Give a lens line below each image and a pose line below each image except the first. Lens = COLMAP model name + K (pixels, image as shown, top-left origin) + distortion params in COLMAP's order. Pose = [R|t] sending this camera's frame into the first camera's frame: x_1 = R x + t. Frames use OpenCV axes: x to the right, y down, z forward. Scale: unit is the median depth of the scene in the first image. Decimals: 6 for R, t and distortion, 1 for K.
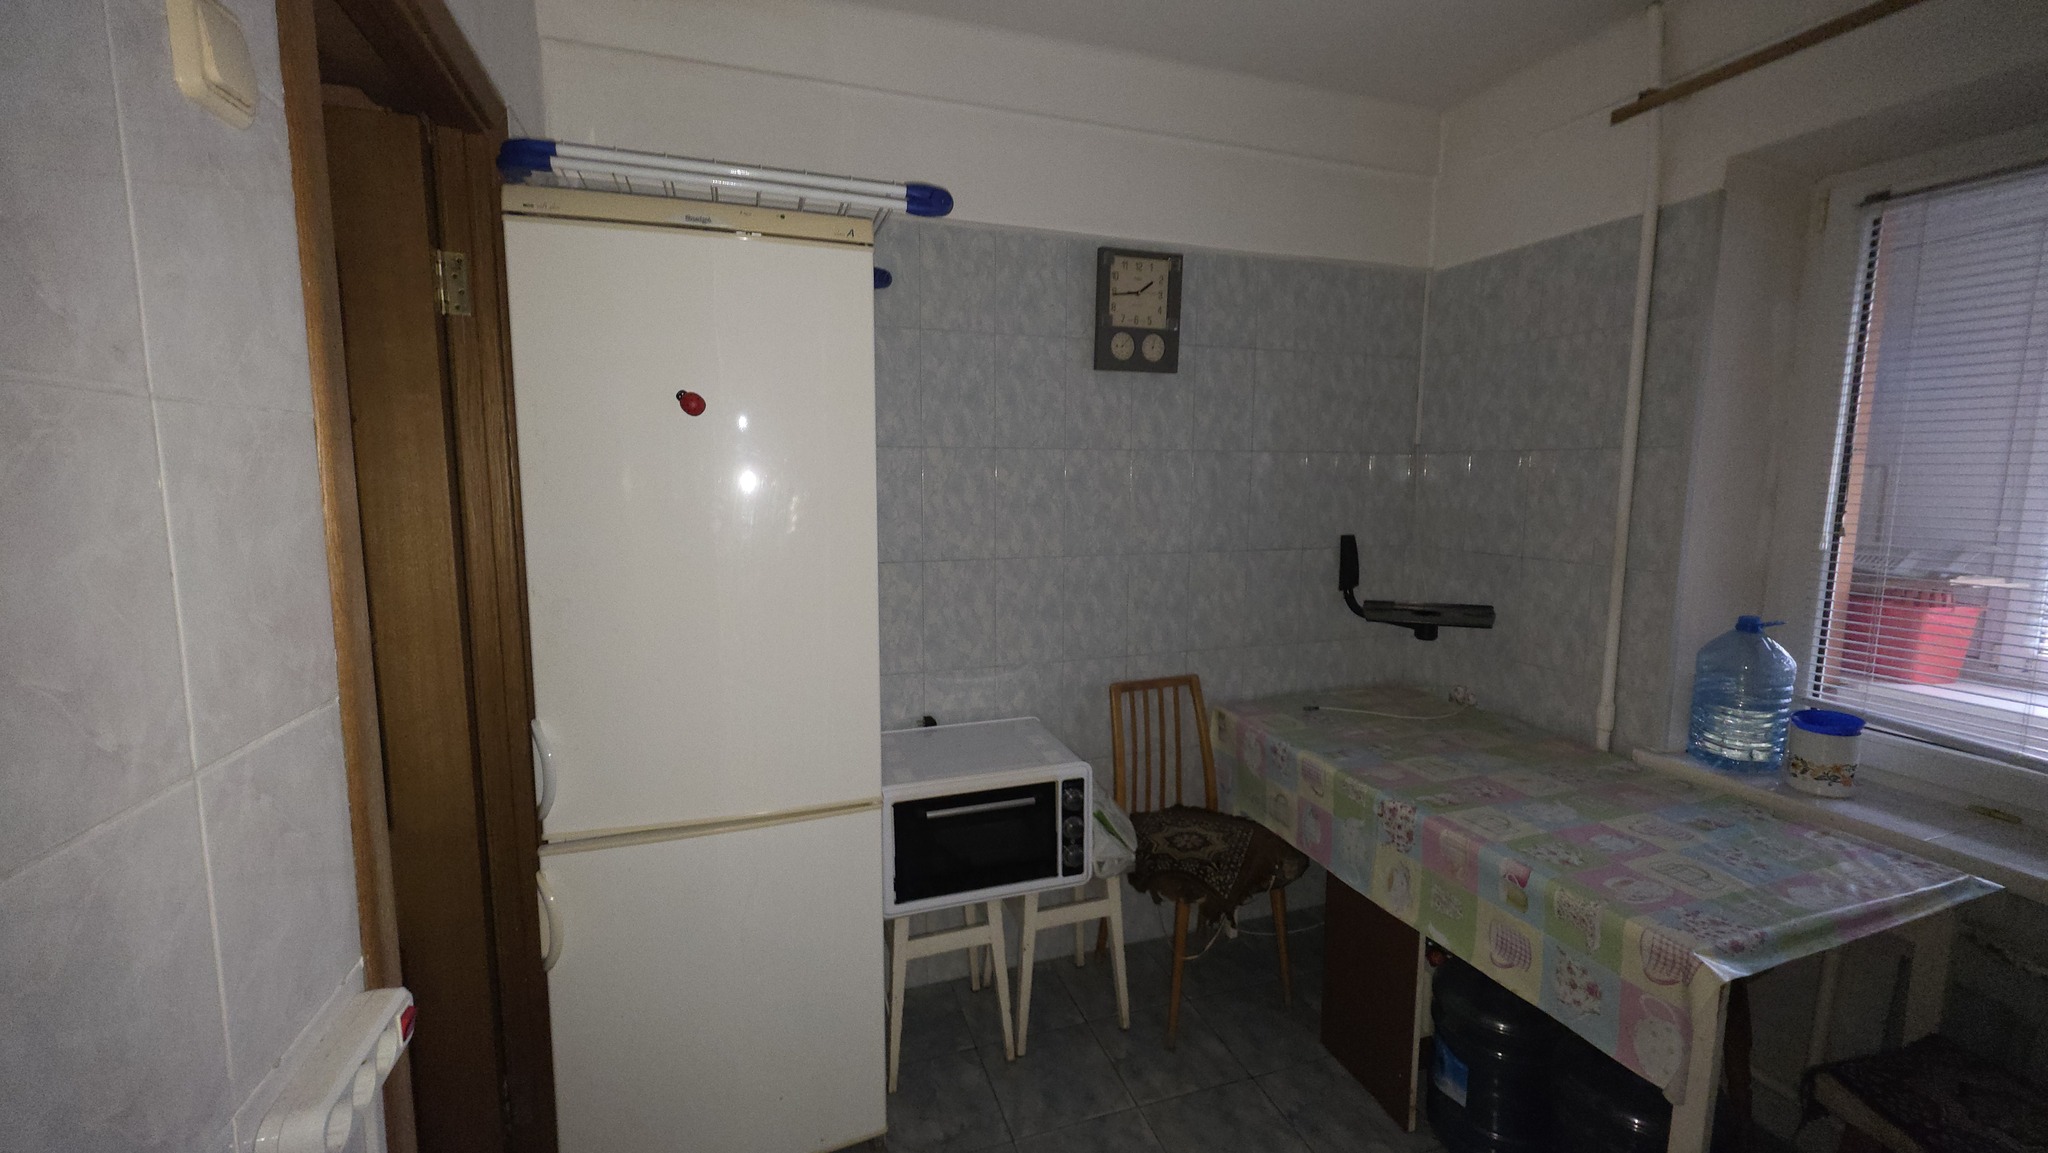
lens RADIAL K [[811.5, 0, 1026.5], [0, 811.5, 569.7], [0, 0, 1]] dist [0.000426, -0.000976]
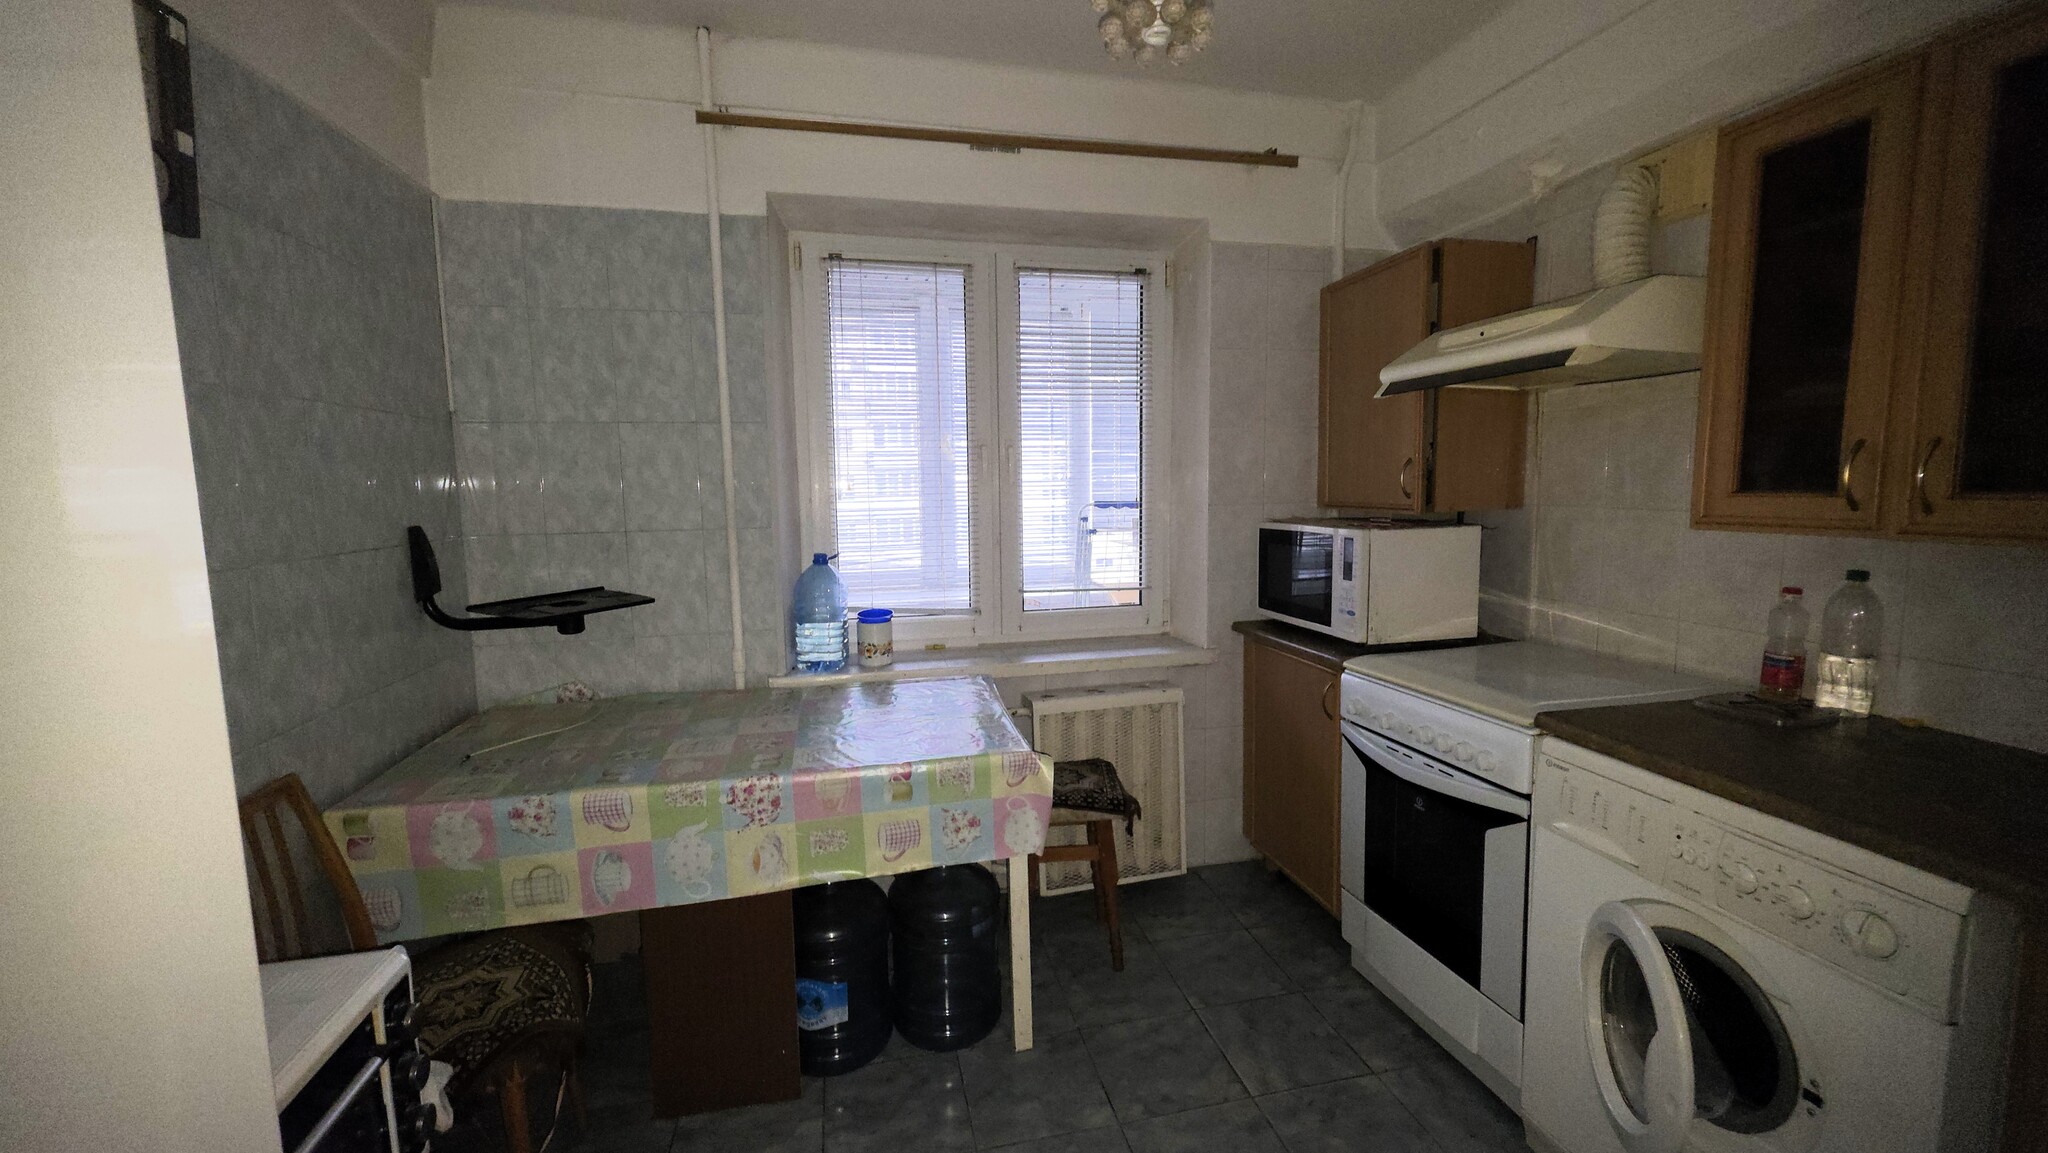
lens RADIAL K [[811.5, 0, 1026.1], [0, 811.5, 570.7], [0, 0, 1]] dist [0.000426, -0.000976]
pose [[0.102834, -0.117282, 0.987760, -0.358823], [0.134379, 0.985559, 0.103030, -0.005171], [-0.985580, 0.122140, 0.117109, 0.469683]]
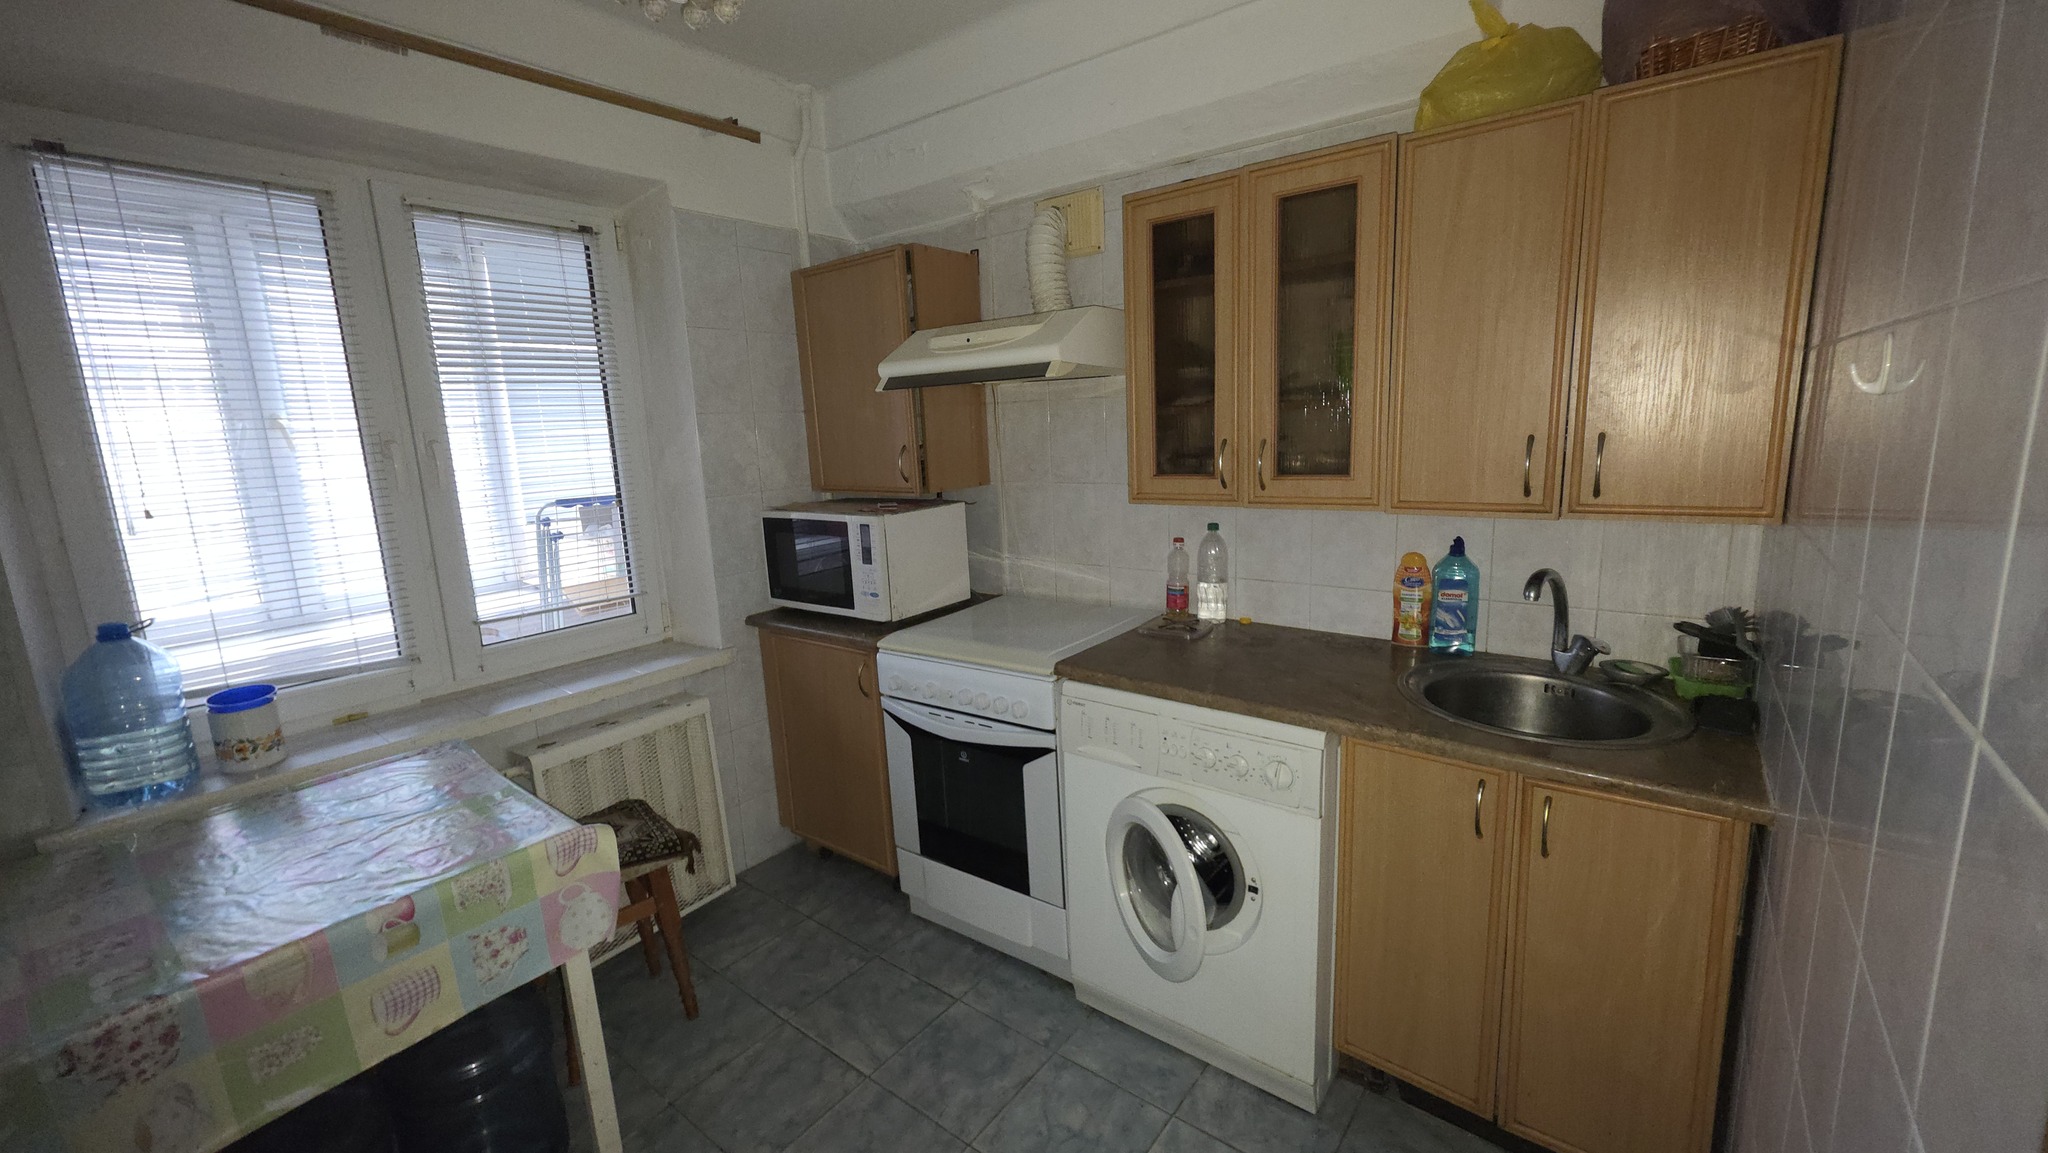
lens RADIAL K [[811.5, 0, 1023.8], [0, 811.5, 570.9], [0, 0, 1]] dist [0.000426, -0.000976]
pose [[-0.555949, -0.135724, 0.820061, -0.303383], [0.136843, 0.958173, 0.251353, -0.070694], [-0.819875, 0.251959, -0.514123, 0.582438]]
